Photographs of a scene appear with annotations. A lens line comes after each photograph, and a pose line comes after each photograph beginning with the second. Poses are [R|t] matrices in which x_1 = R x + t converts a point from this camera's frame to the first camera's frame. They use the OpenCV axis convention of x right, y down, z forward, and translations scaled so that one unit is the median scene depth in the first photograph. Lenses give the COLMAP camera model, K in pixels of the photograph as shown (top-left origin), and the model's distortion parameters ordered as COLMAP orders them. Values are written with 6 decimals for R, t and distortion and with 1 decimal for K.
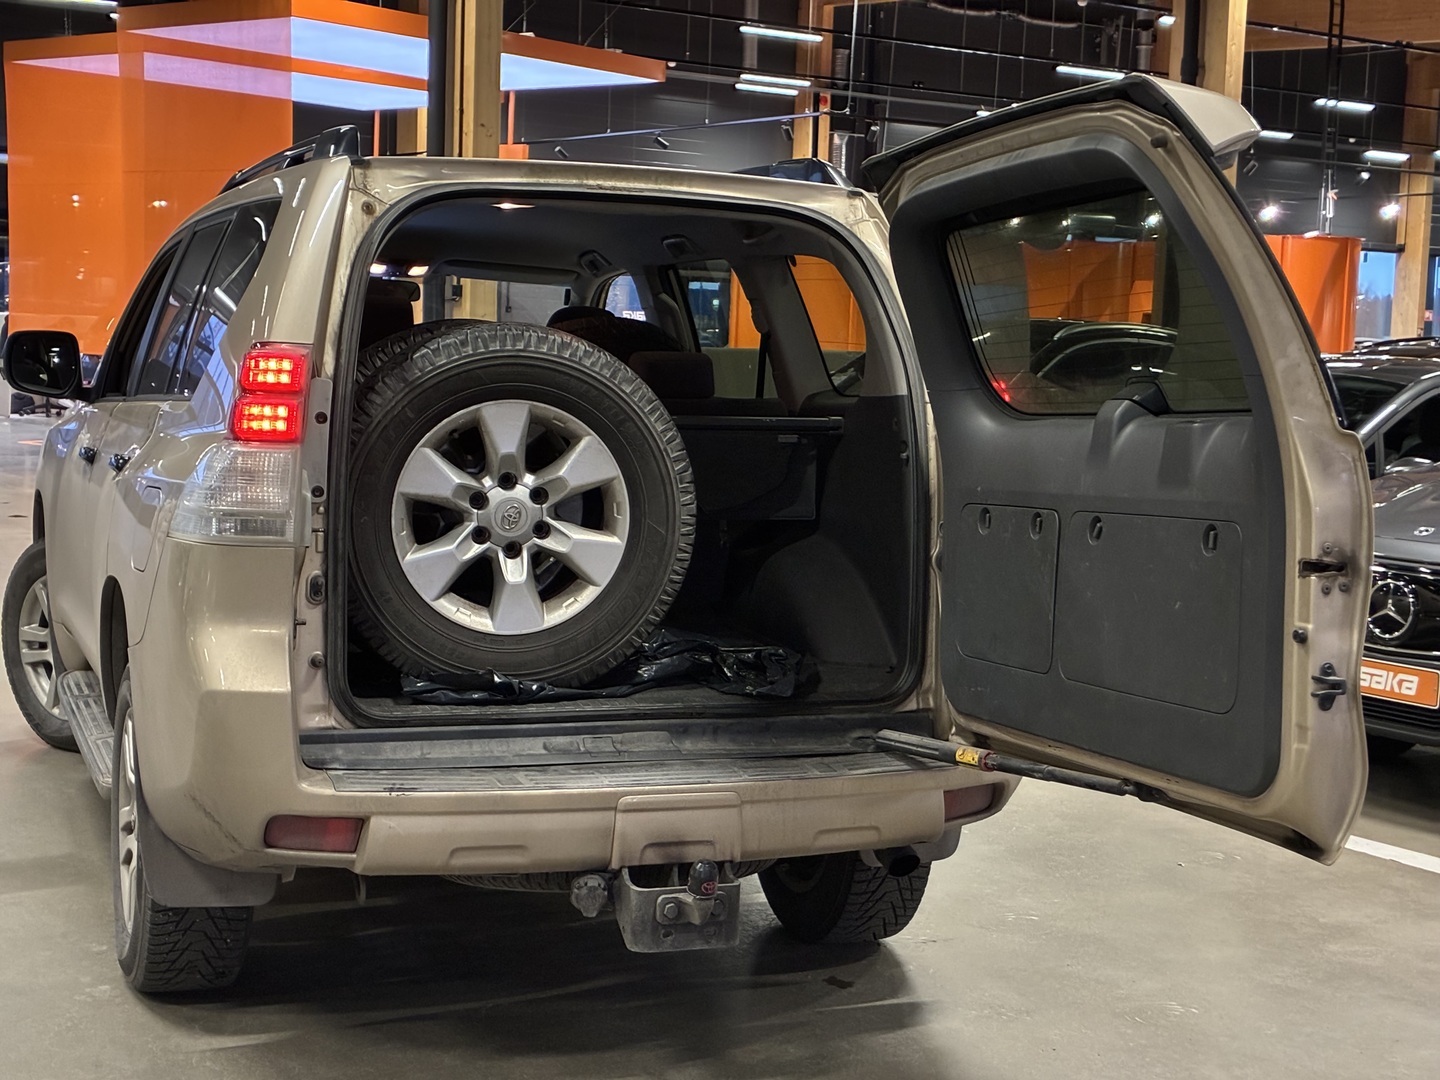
lens RADIAL K [[2190.8, 0, 720.0], [0, 2190.8, 540.0], [0, 0, 1]] dist [0.287511, -1.570833]
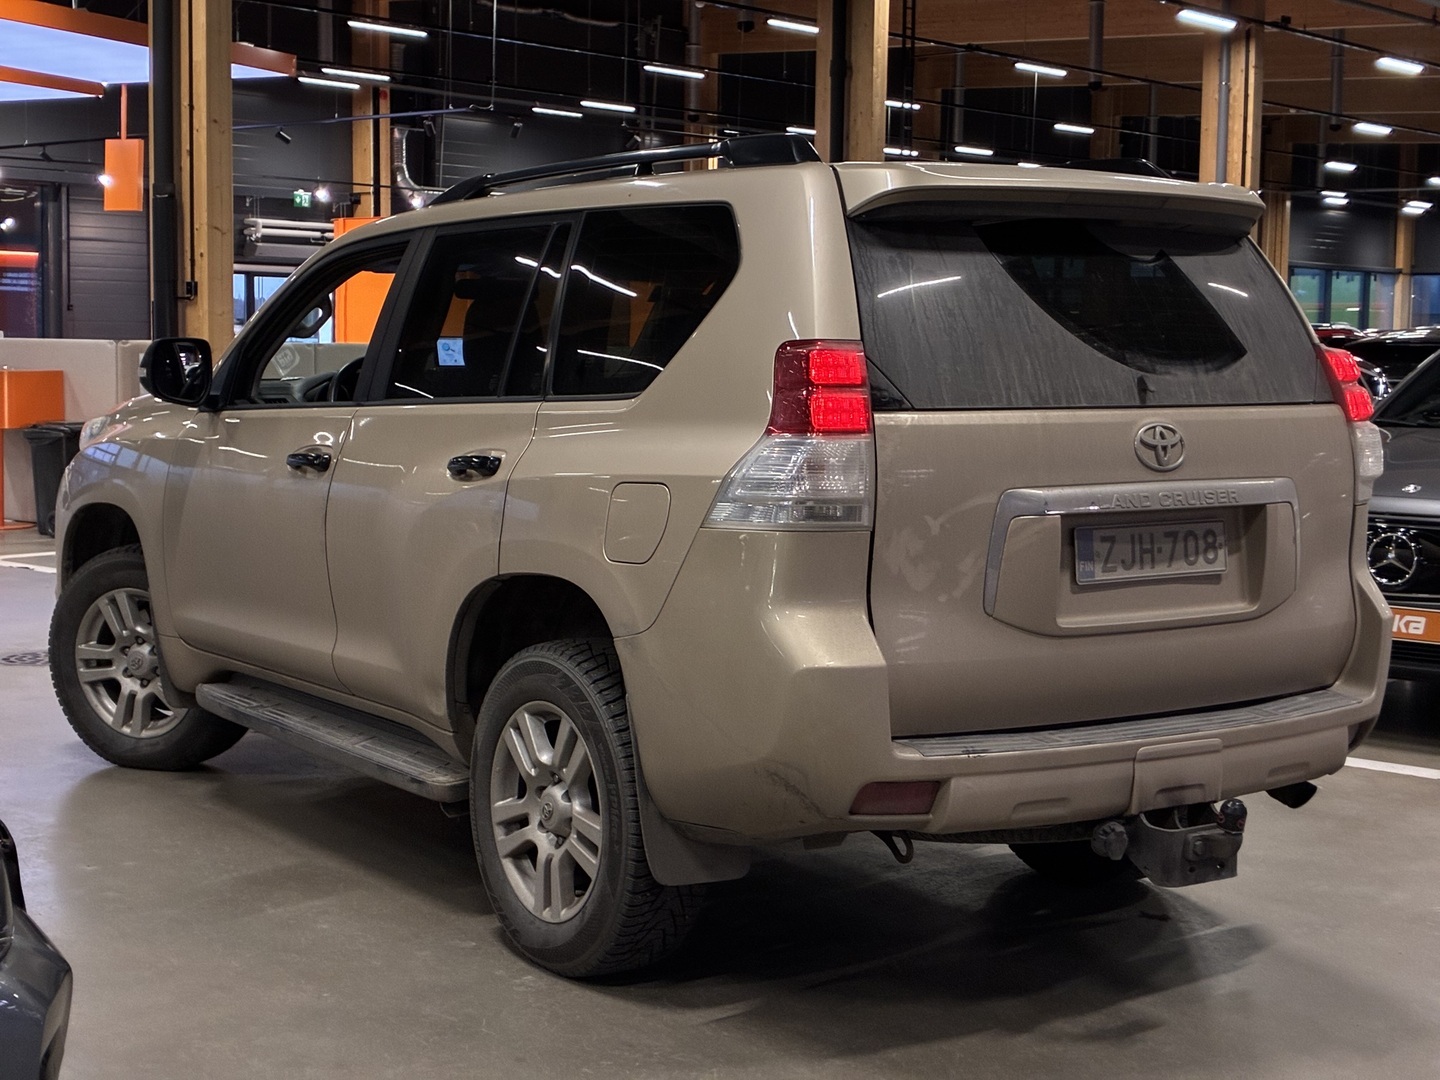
lens RADIAL K [[2214.5, 0, 719.8], [0, 2214.5, 491.7], [0, 0, 1]] dist [0.099793, -0.102102]
pose [[0.969291, -0.039645, 0.242700, -0.309000], [0.044229, 0.998931, -0.013463, -0.002560], [-0.241907, 0.023784, 0.970008, -0.012570]]
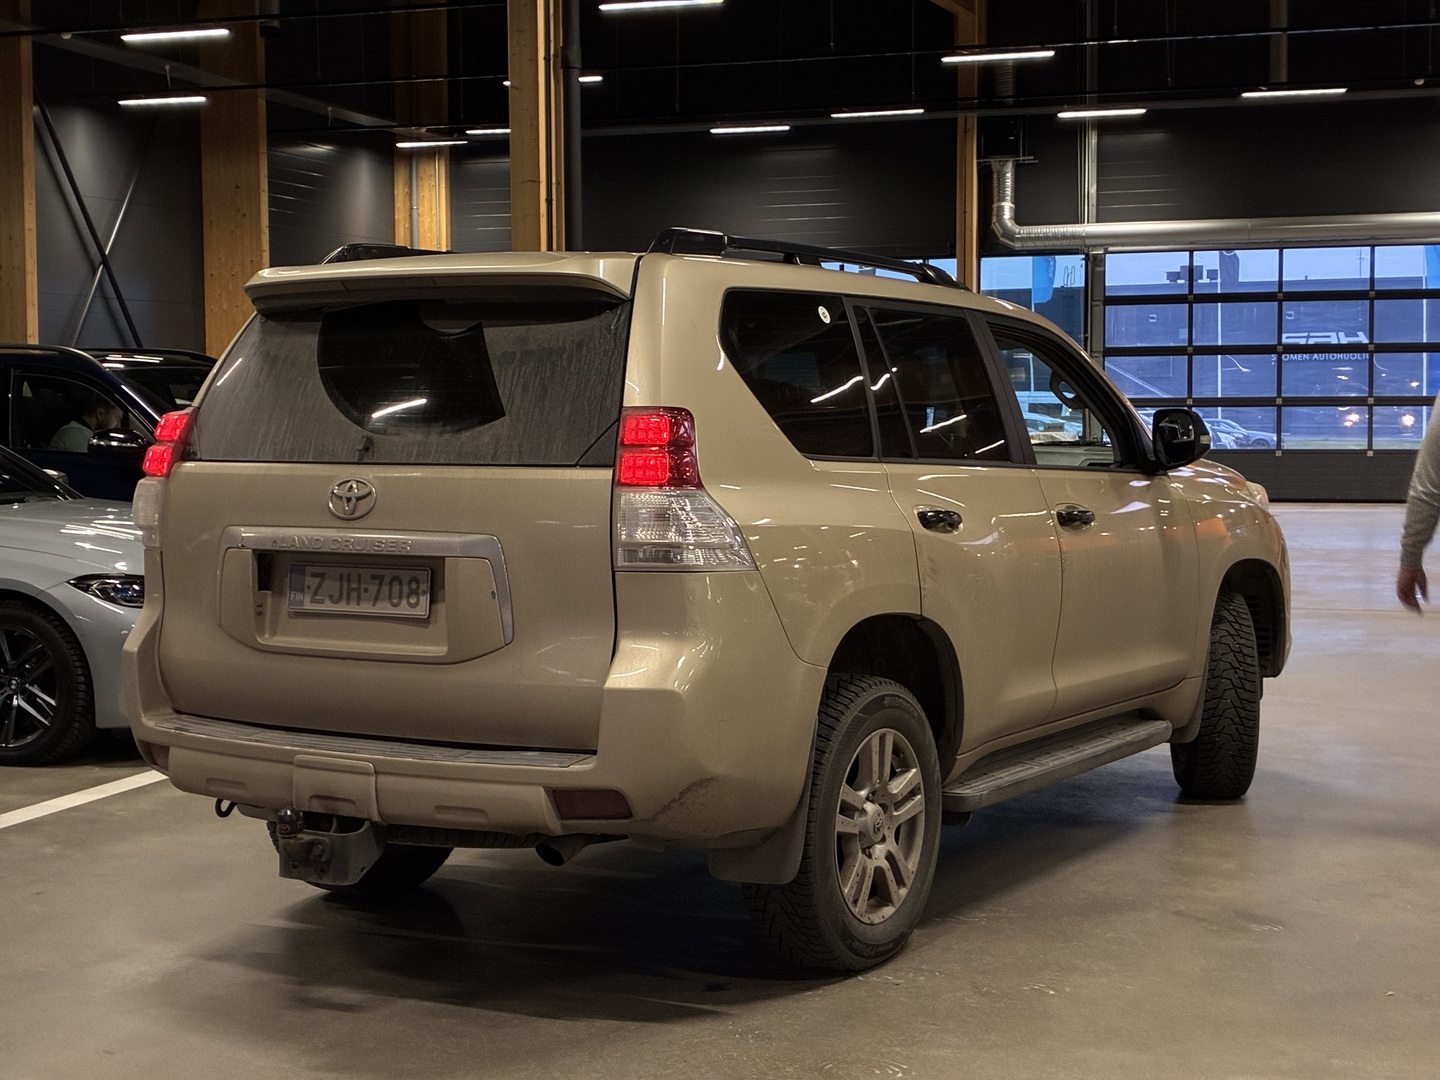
lens RADIAL K [[2214.5, 0, 719.8], [0, 2214.5, 491.7], [0, 0, 1]] dist [0.099793, -0.102102]
pose [[0.602666, -0.004542, -0.797981, 0.686781], [-0.051943, 0.997640, -0.044908, 0.006395], [0.796301, 0.068514, 0.601008, 0.250824]]
